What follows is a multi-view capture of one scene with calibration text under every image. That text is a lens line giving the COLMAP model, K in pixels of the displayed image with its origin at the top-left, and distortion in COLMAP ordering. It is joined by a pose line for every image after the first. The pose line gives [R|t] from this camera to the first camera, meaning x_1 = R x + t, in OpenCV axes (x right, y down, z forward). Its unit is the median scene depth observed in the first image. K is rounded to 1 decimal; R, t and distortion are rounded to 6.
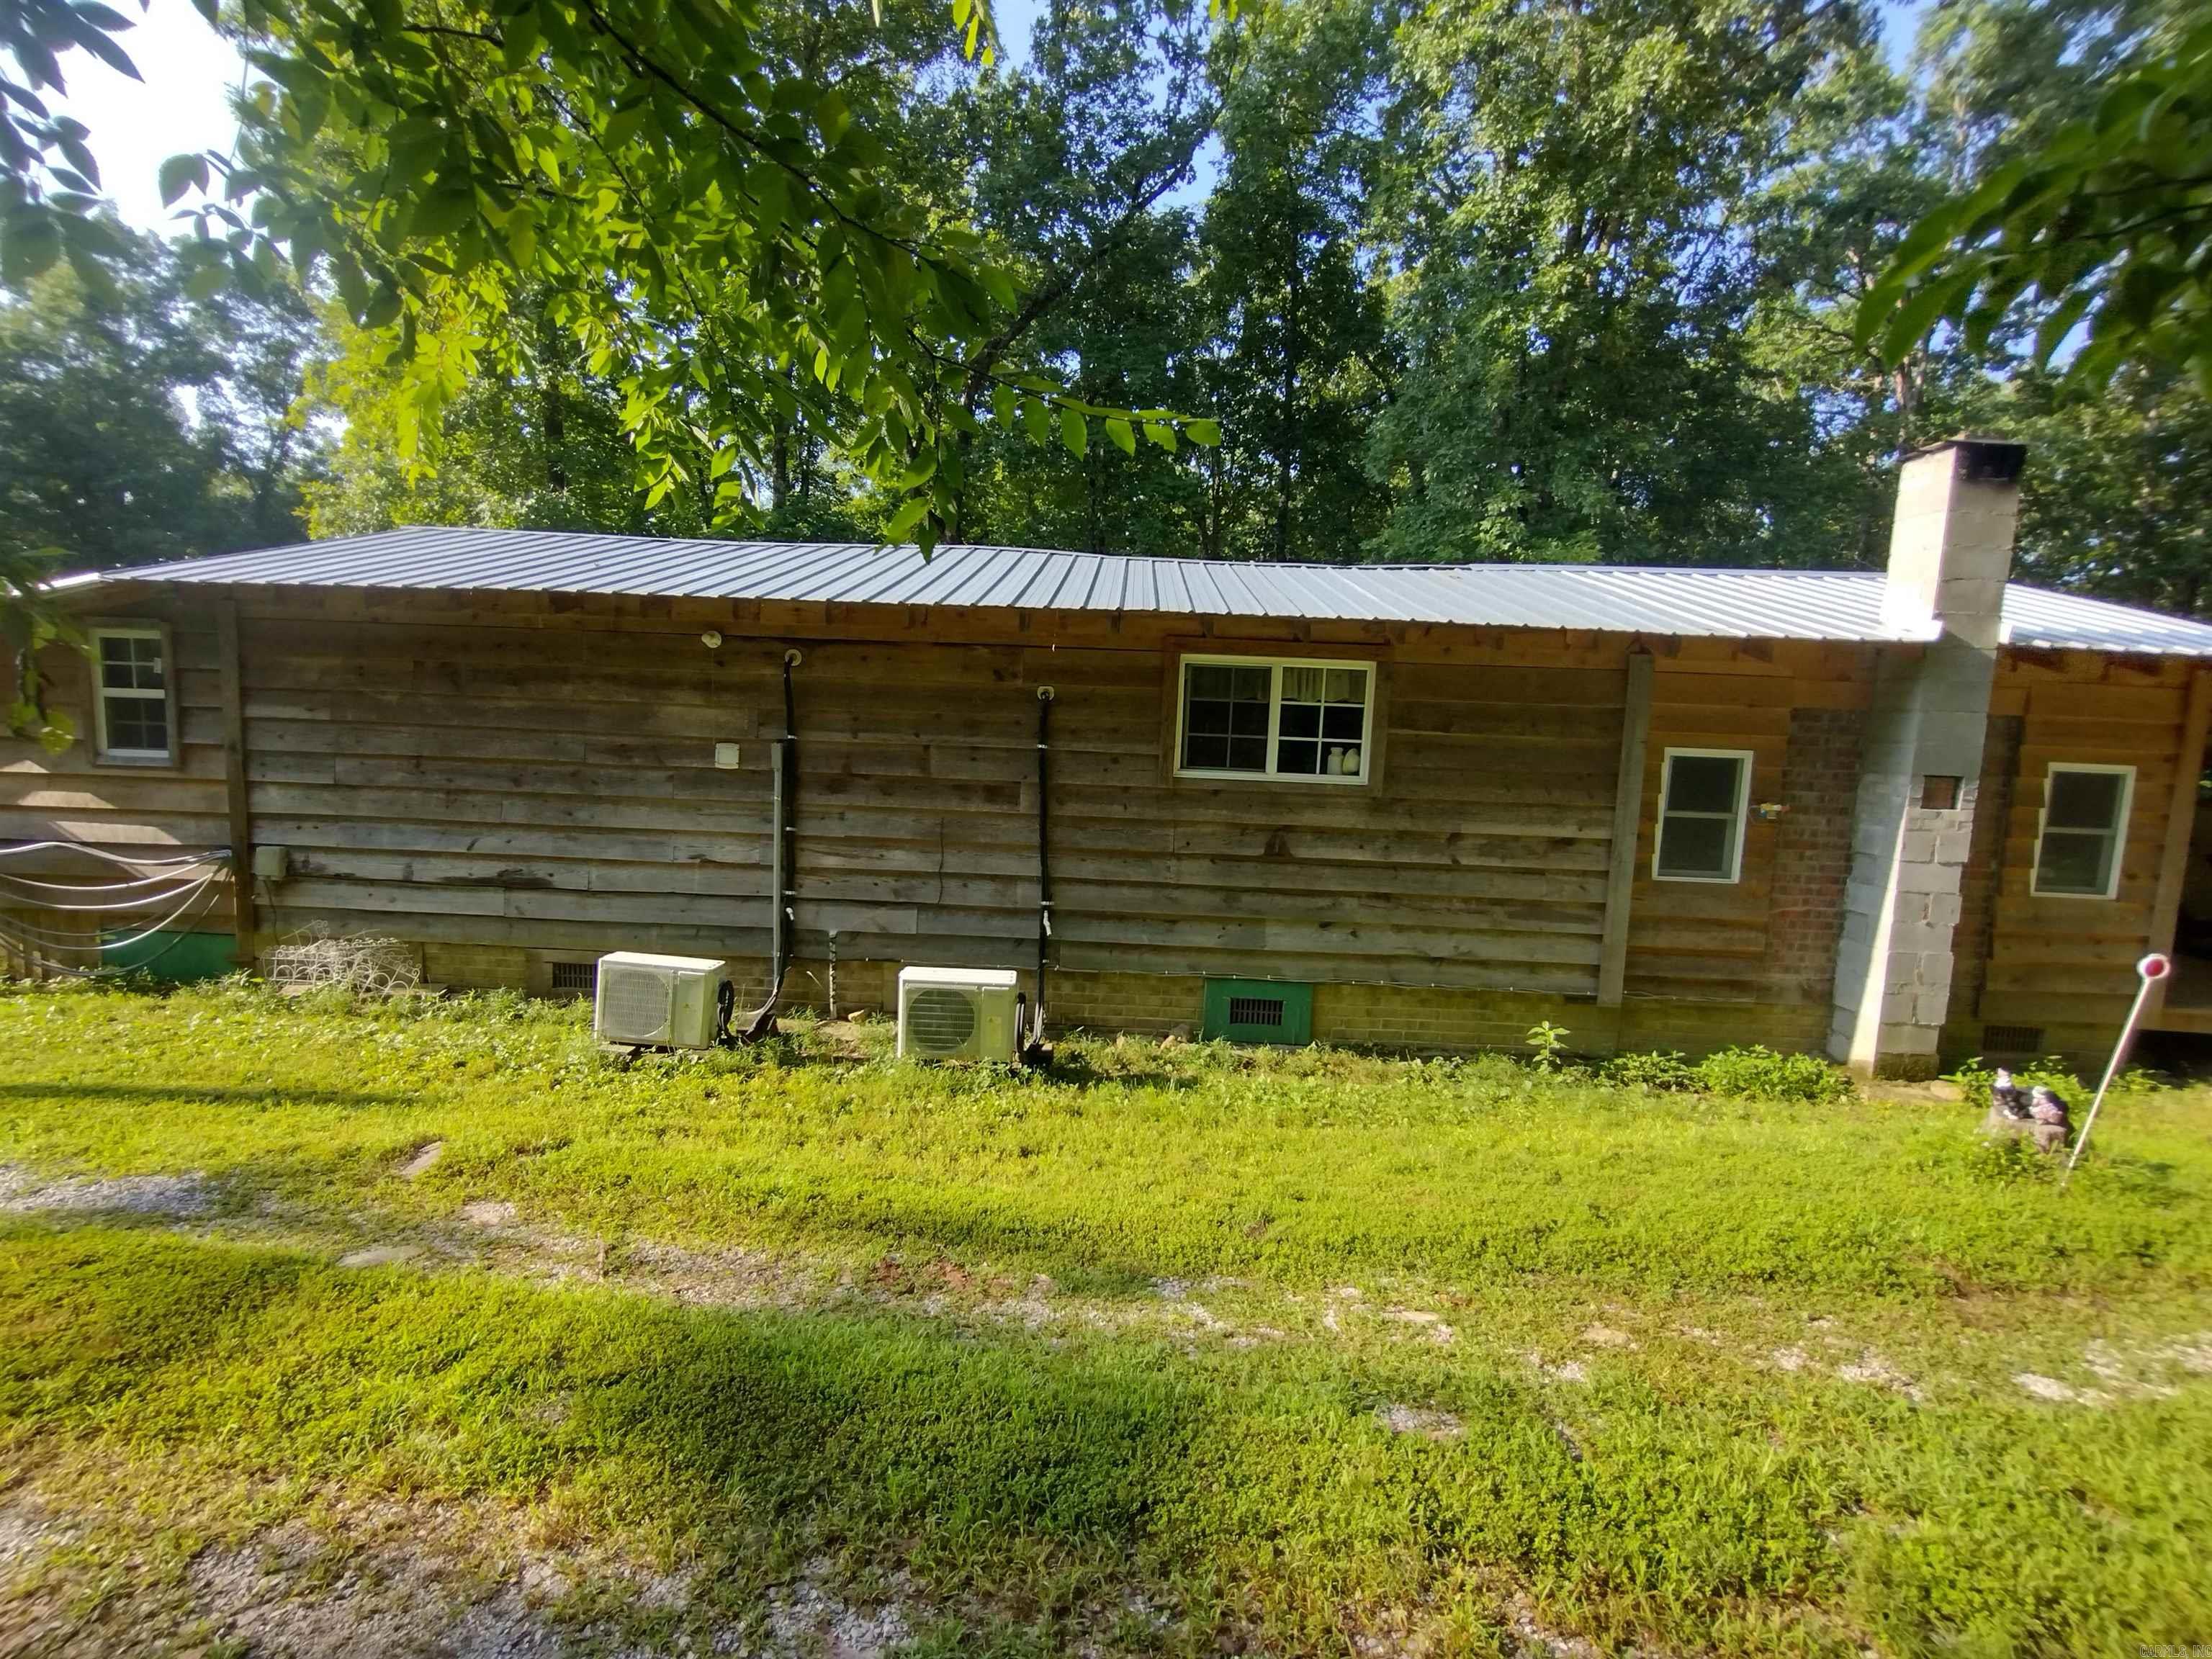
lens RADIAL K [[1035.1, 0, 1100.9], [0, 1035.1, 834.4], [0, 0, 1]] dist [0.000857, 0.001343]
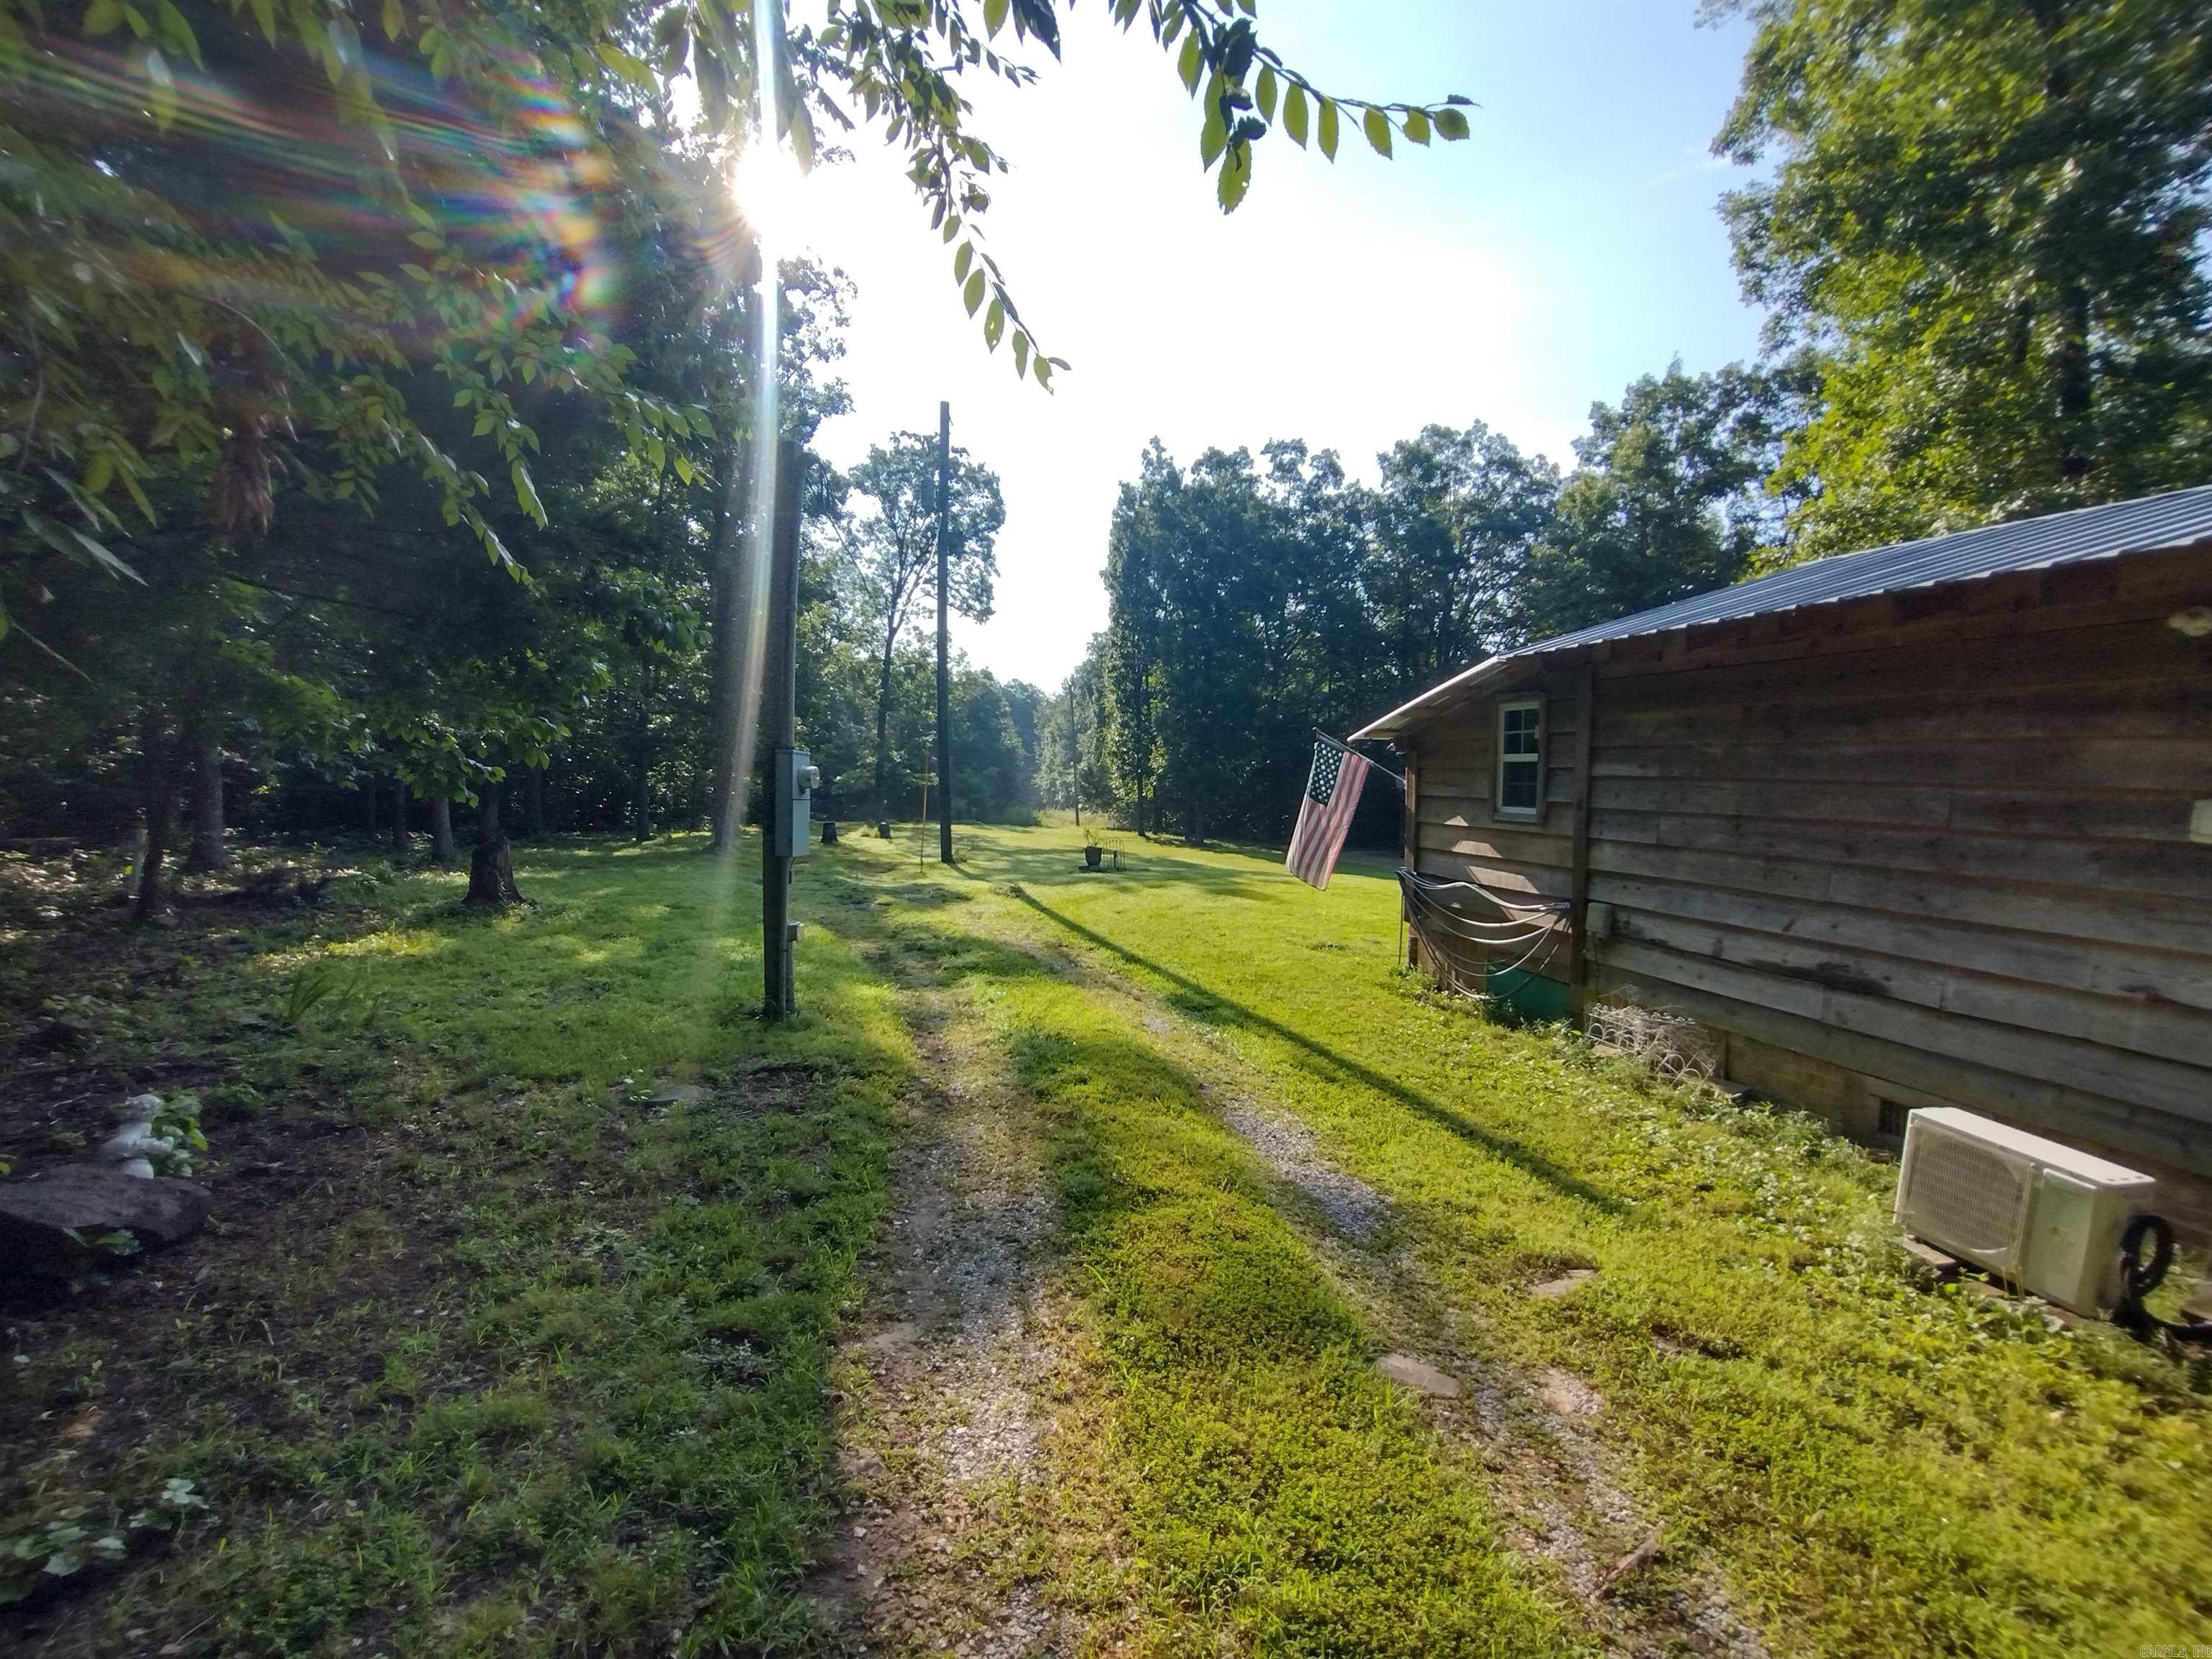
lens RADIAL K [[1006.9, 0, 1054.0], [0, 1006.9, 828.1], [0, 0, 1]] dist [-0.003513, -0.000973]
pose [[0.245326, 0.024312, -0.969136, 0.013705], [-0.103953, 0.994581, -0.001364, -0.004811], [0.963851, 0.101079, 0.246524, 0.248649]]
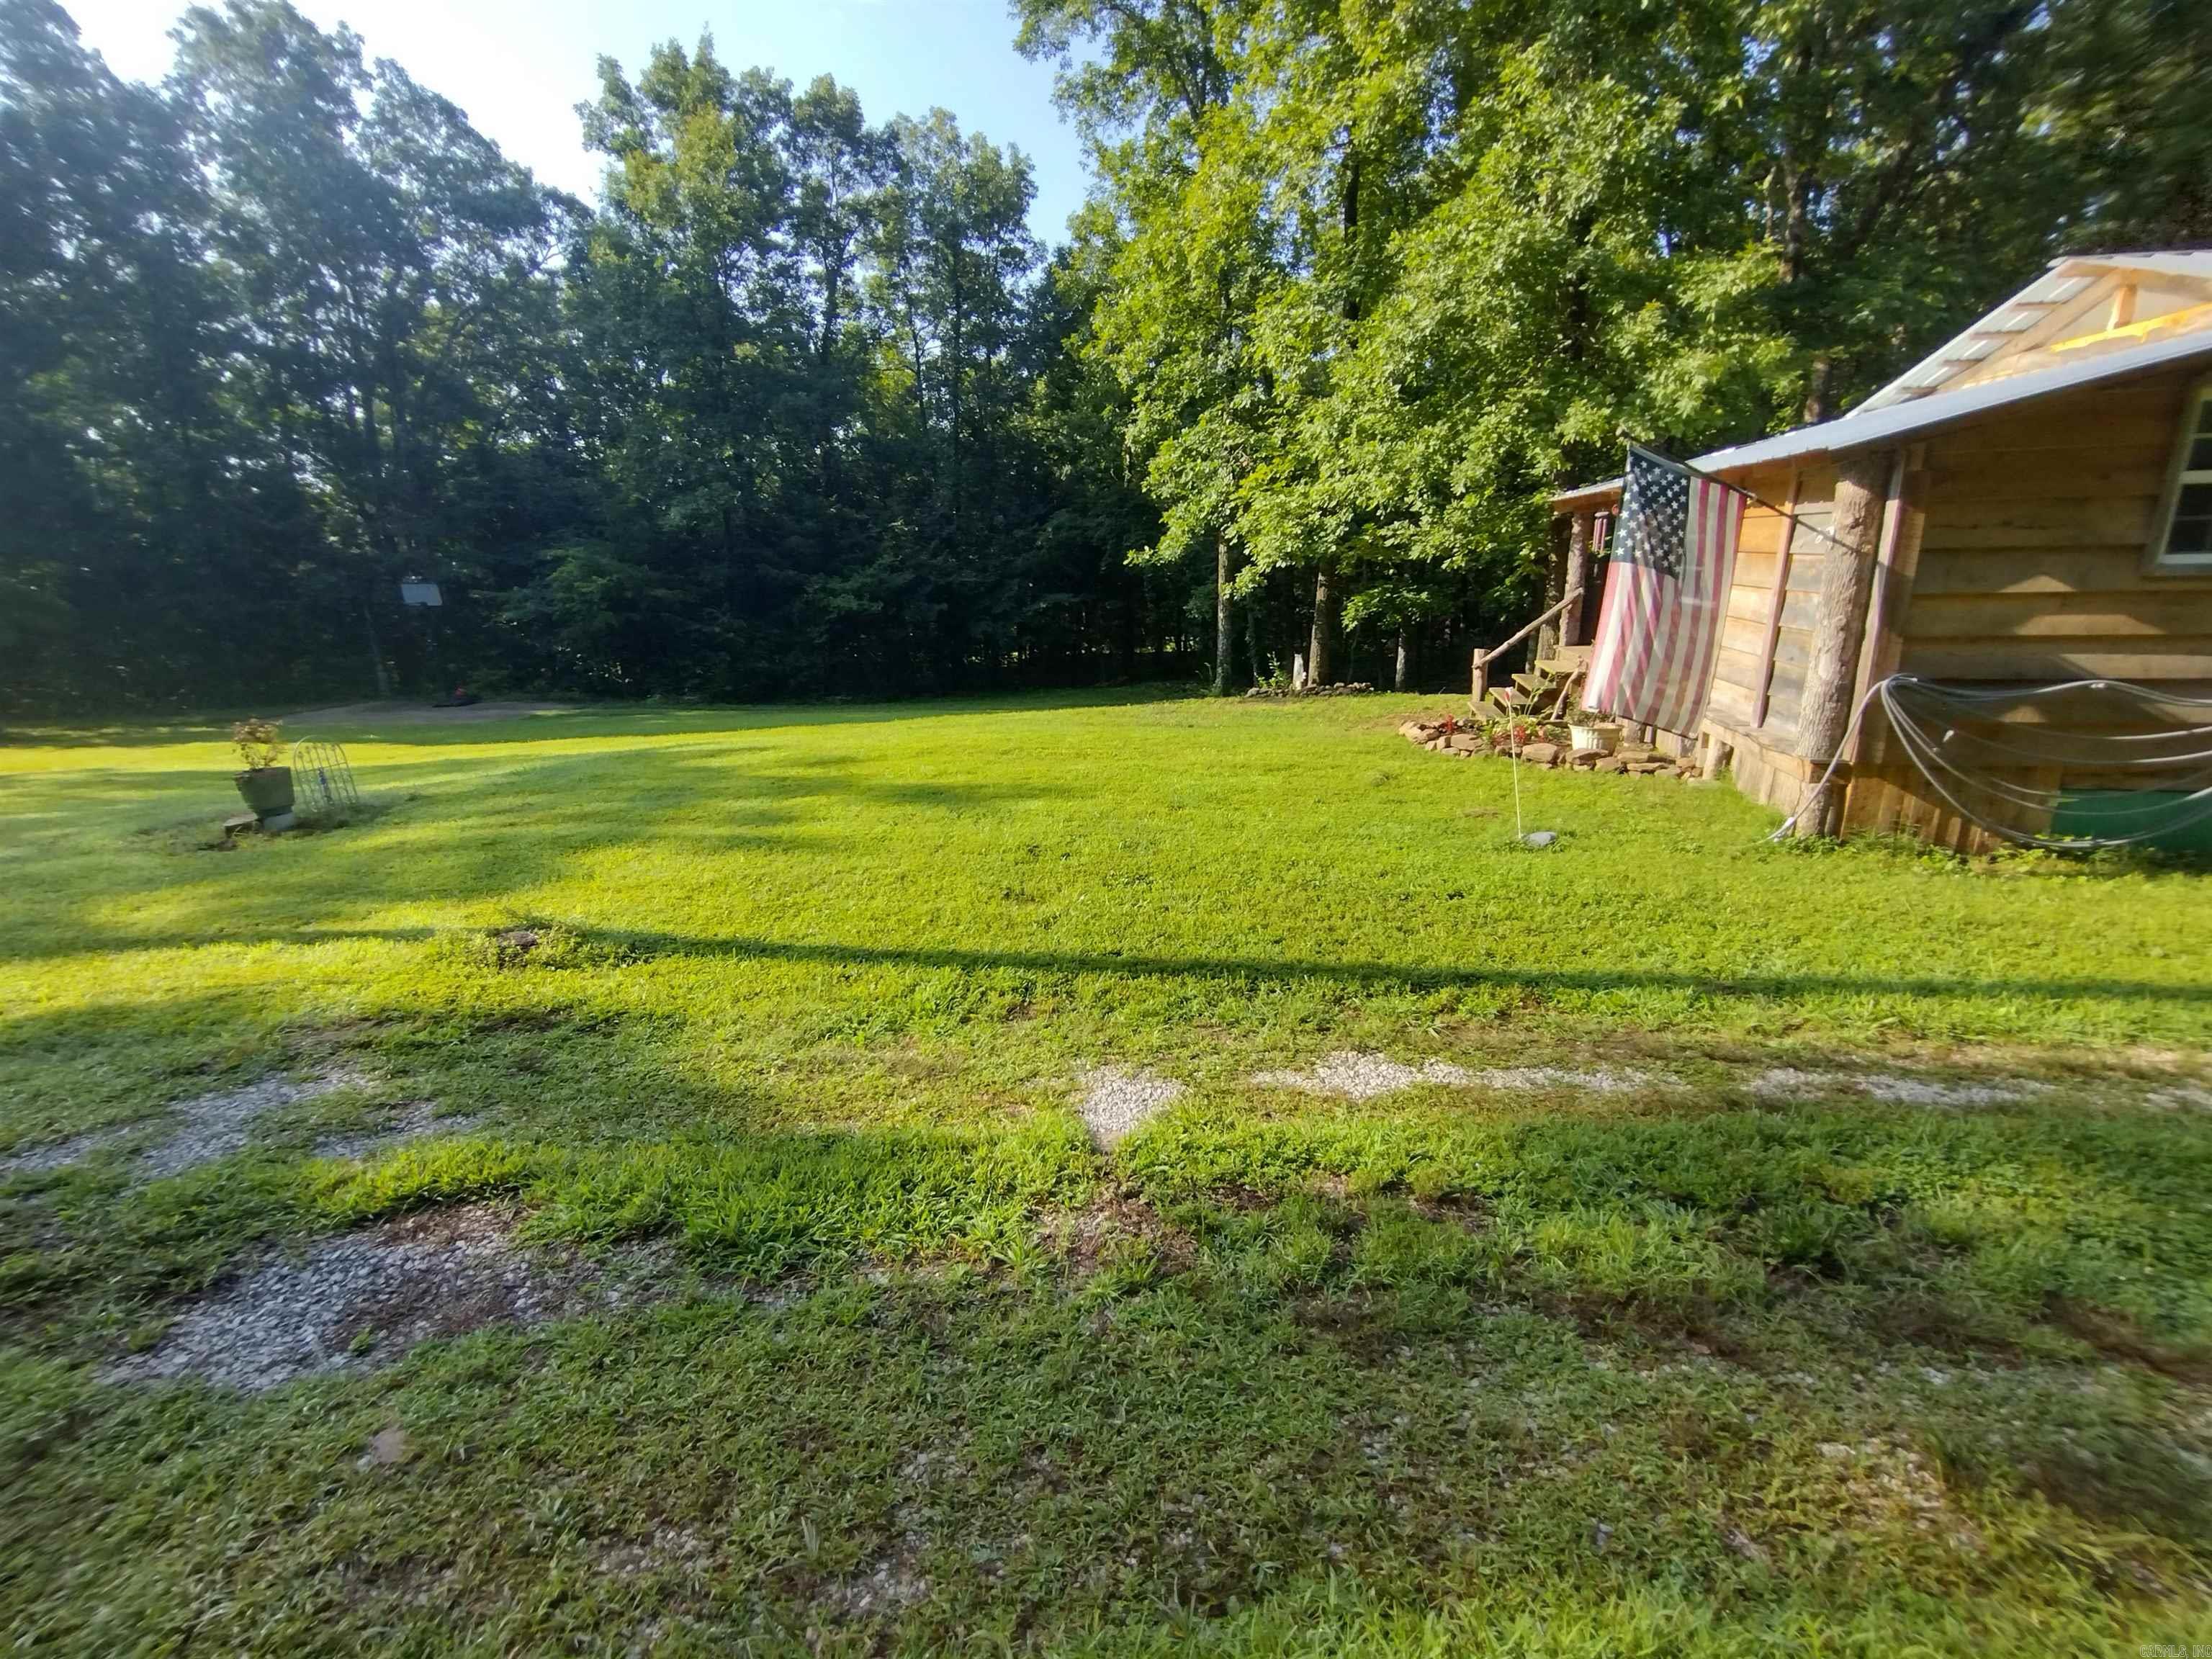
lens RADIAL K [[1061.7, 0, 1113.3], [0, 1061.7, 831.4], [0, 0, 1]] dist [0.000636, 0.001211]
pose [[0.981954, -0.016535, -0.188395, -1.631543], [0.045730, 0.987369, 0.151696, -0.036165], [0.183507, -0.157574, 0.970307, 0.066271]]
